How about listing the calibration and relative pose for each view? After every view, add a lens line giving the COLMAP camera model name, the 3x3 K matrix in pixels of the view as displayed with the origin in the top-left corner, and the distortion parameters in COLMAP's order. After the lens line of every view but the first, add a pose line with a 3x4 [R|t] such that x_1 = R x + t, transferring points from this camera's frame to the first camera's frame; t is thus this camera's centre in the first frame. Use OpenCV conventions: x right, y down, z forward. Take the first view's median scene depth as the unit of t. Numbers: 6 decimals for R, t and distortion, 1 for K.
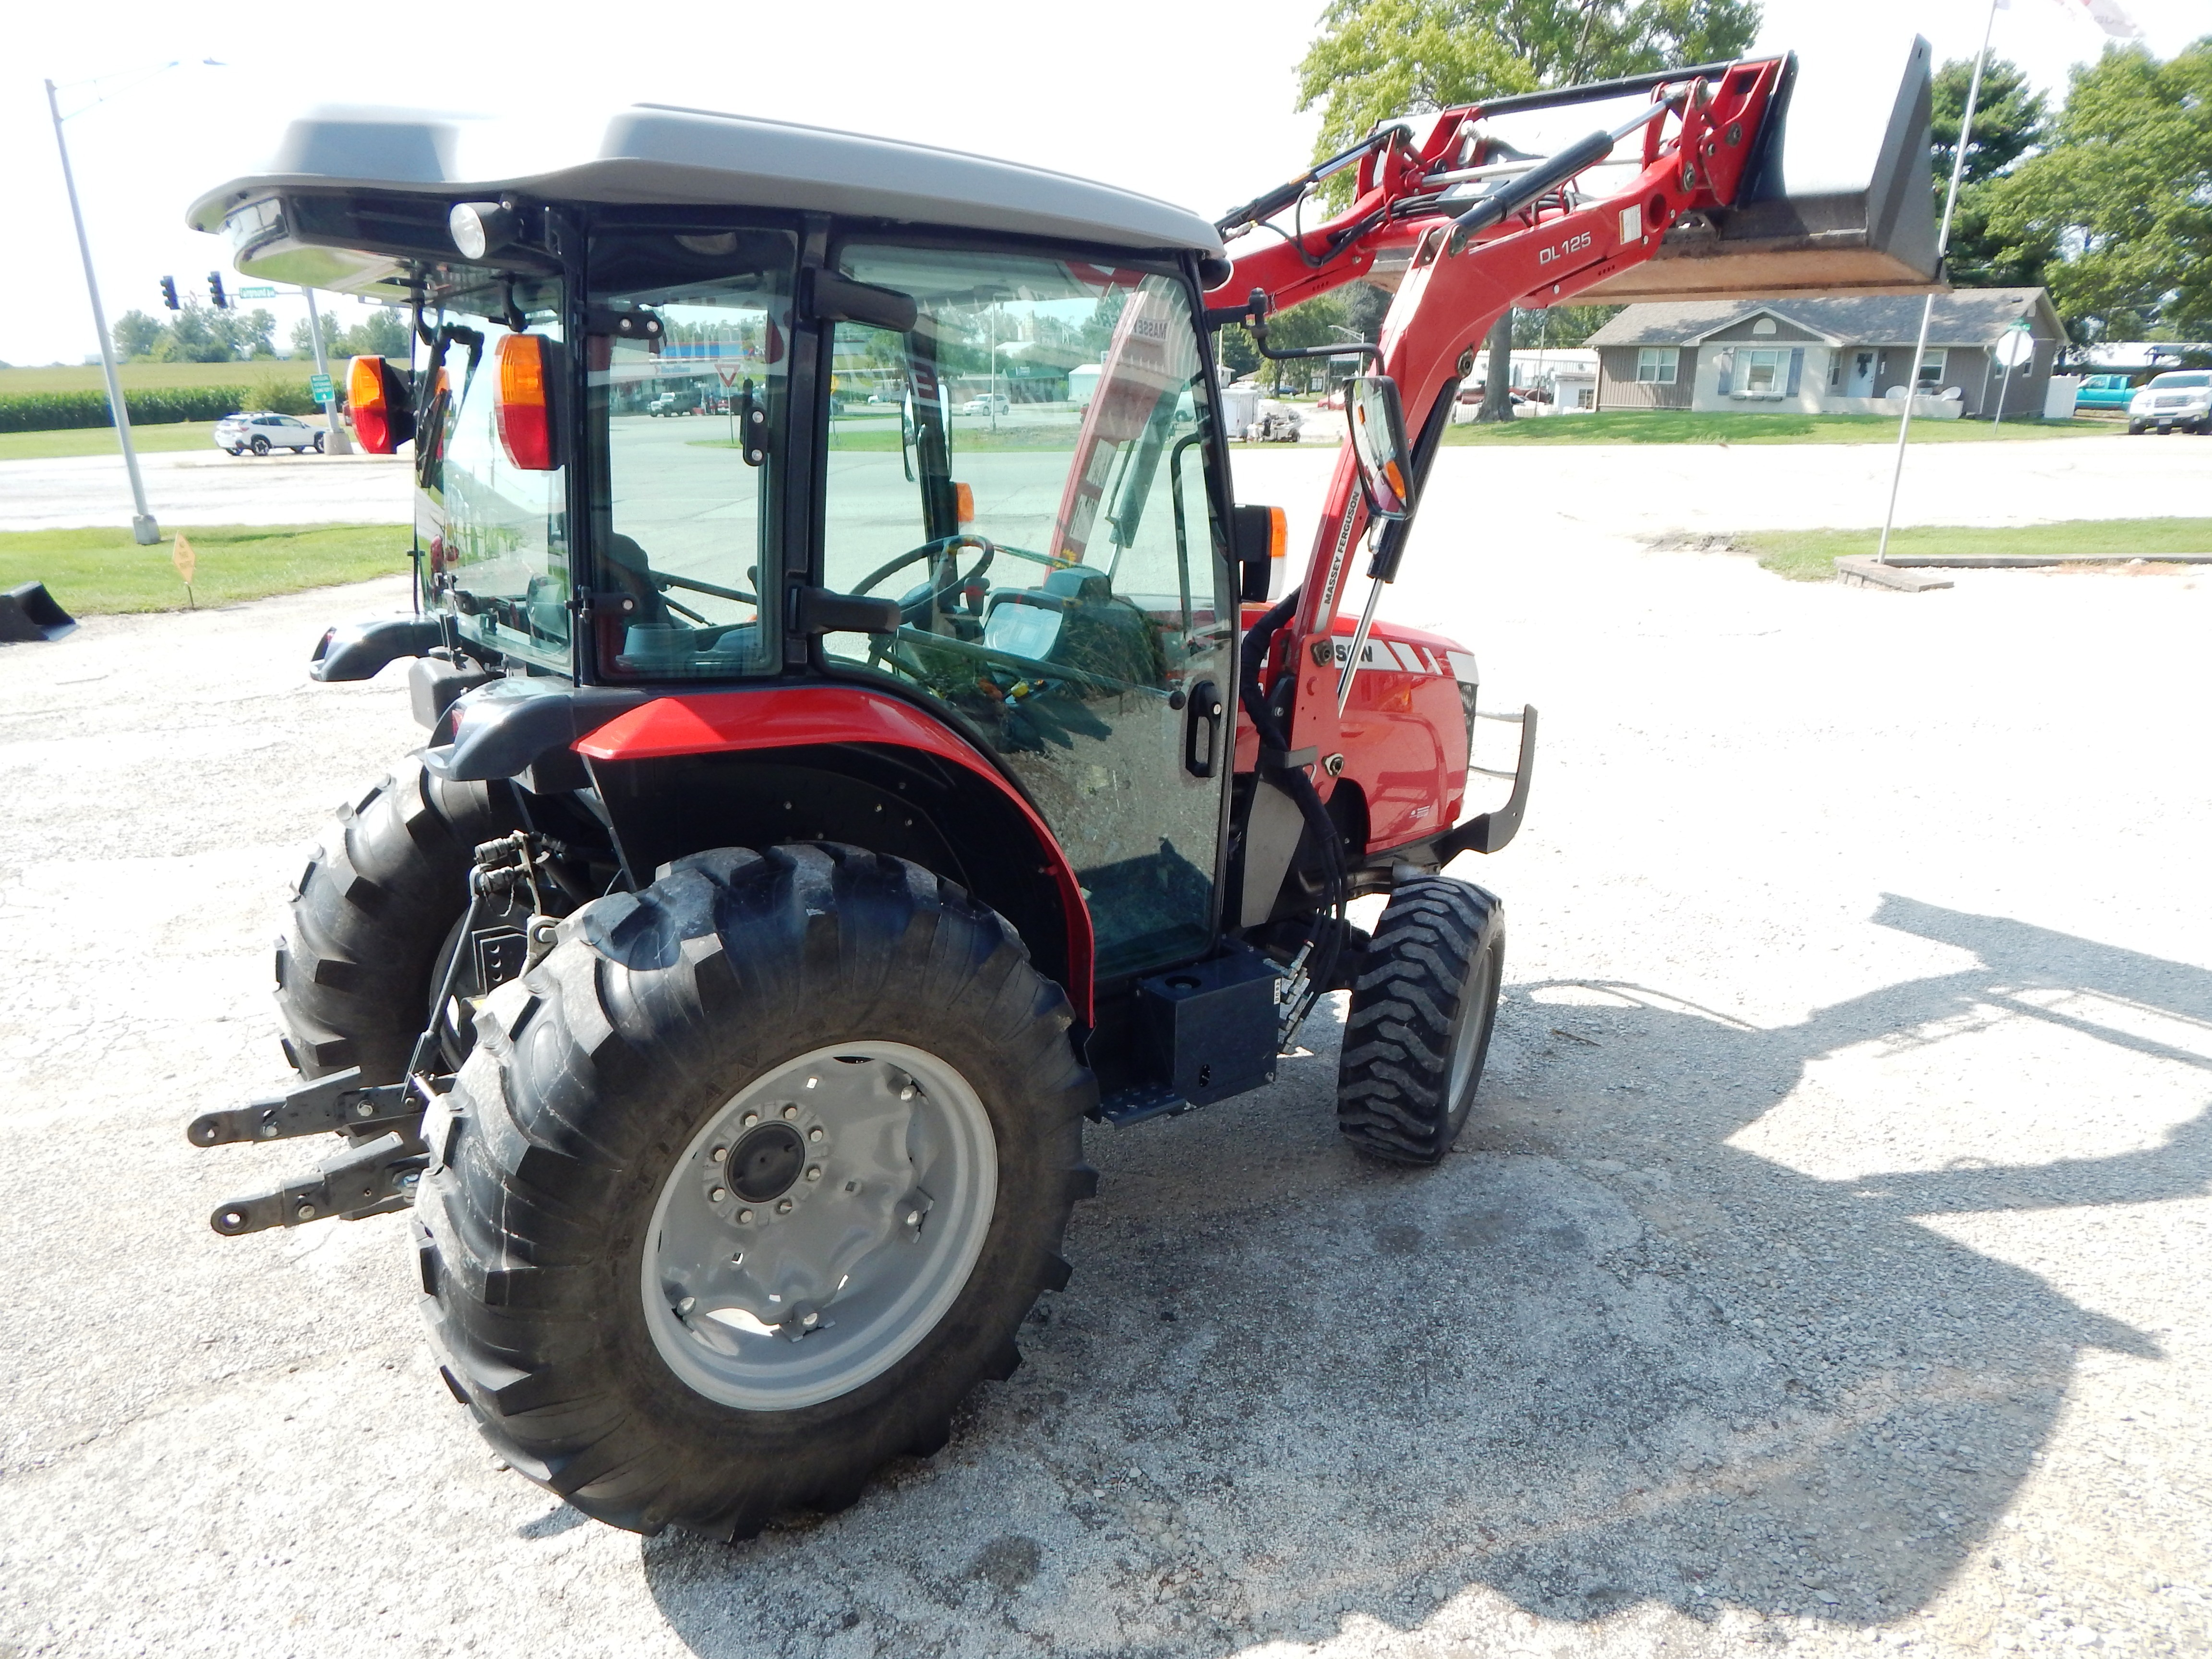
lens RADIAL K [[1448.0, 0, 1106.0], [0, 1448.0, 829.5], [0, 0, 1]] dist [-0.004584, -0.004622]
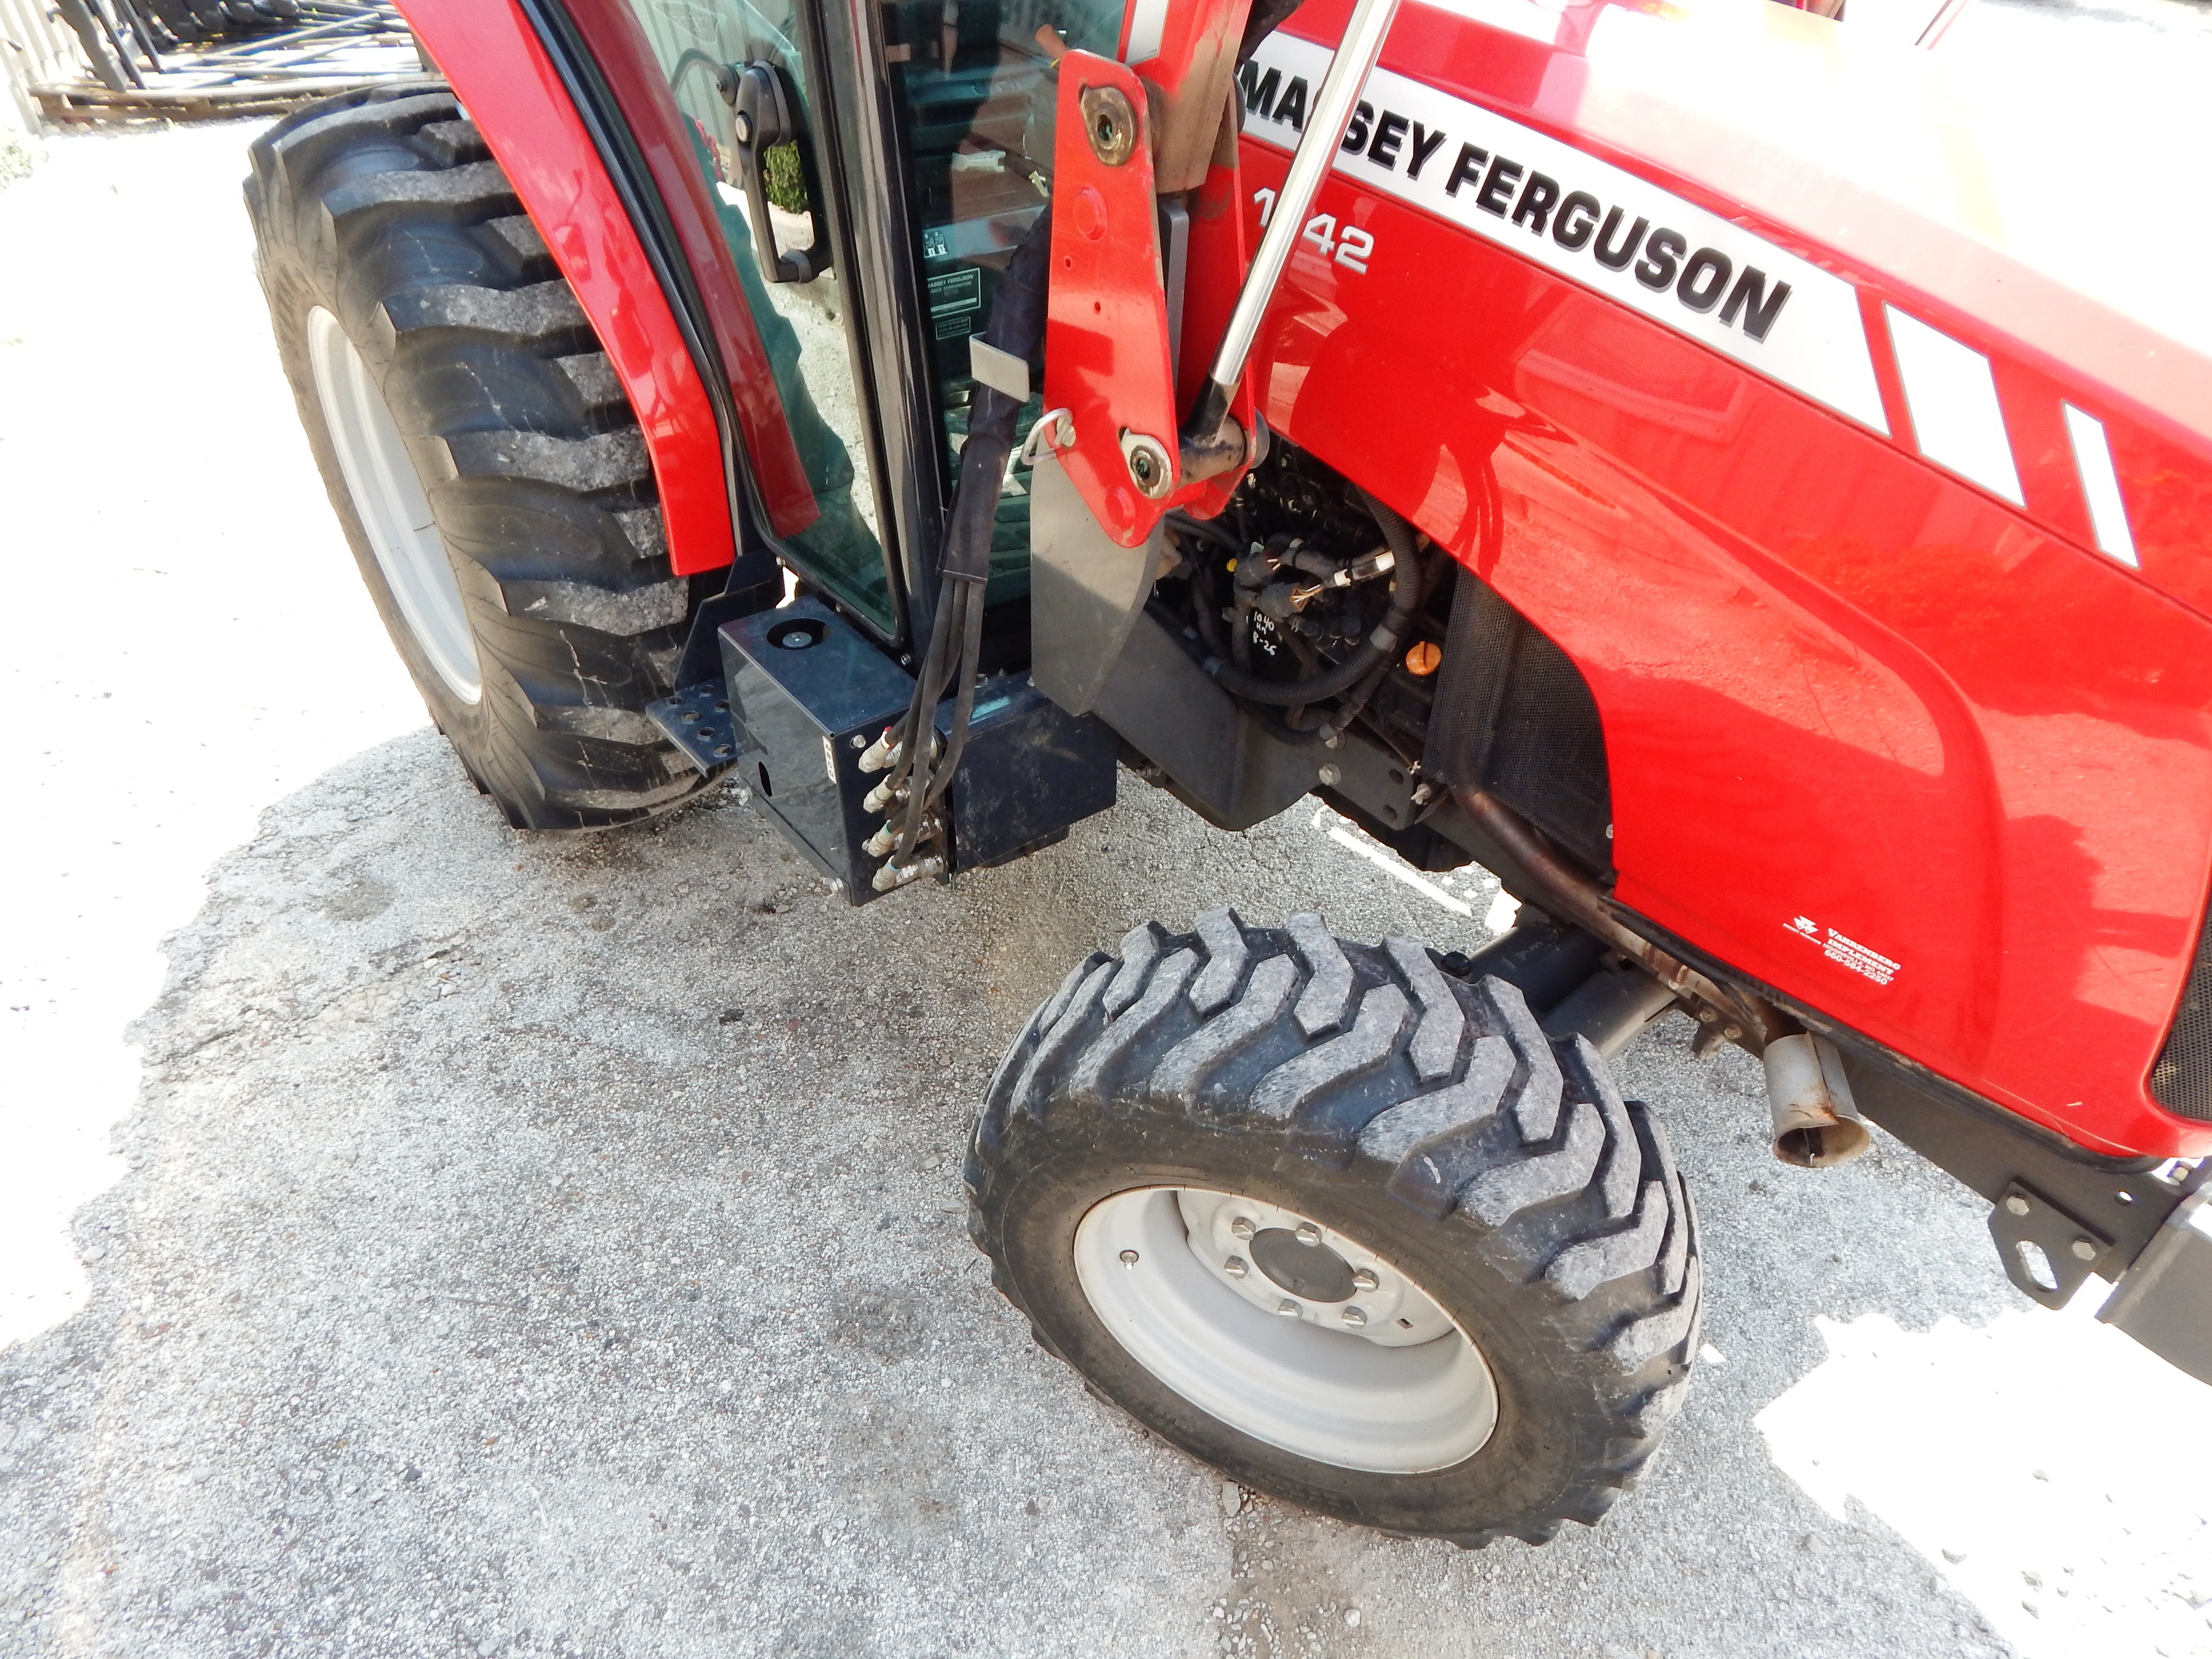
lens RADIAL K [[1448.0, 0, 1106.0], [0, 1448.0, 829.5], [0, 0, 1]] dist [-0.004584, -0.004622]
pose [[0.036059, 0.614361, -0.788201, 0.625300], [-0.298277, 0.759379, 0.578251, -0.227541], [0.953798, 0.214251, 0.210632, 1.129684]]
